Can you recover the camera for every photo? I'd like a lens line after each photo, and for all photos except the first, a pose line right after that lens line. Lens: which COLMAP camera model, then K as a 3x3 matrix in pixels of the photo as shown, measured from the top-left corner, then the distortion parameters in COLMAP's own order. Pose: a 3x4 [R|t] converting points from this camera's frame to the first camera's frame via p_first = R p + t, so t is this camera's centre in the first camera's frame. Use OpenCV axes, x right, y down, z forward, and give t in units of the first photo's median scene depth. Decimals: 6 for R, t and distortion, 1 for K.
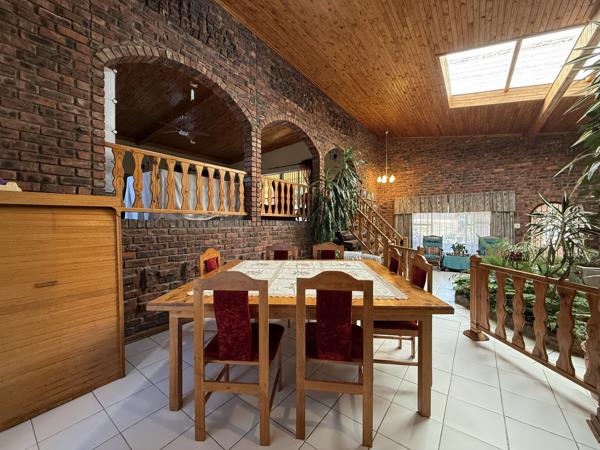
lens RADIAL K [[240.3, 0, 303.5], [0, 240.3, 224.3], [0, 0, 1]] dist [-0.002241, -0.000117]
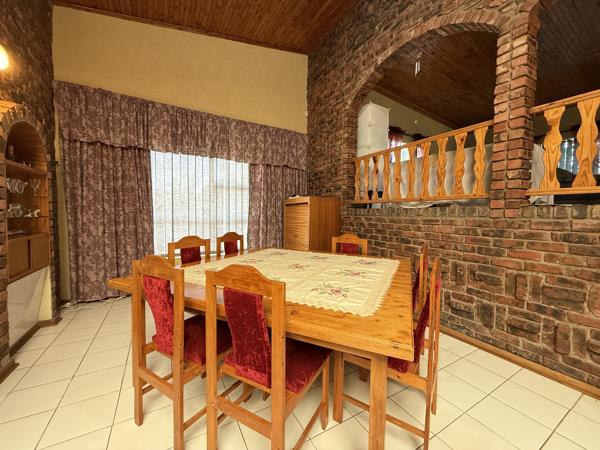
lens RADIAL K [[240.3, 0, 303.5], [0, 240.3, 224.3], [0, 0, 1]] dist [-0.002241, -0.000117]
pose [[-0.400788, 0.031676, -0.915623, 0.282996], [-0.022148, 0.998775, 0.044247, 0.006173], [0.915903, 0.038013, -0.399596, 0.518022]]
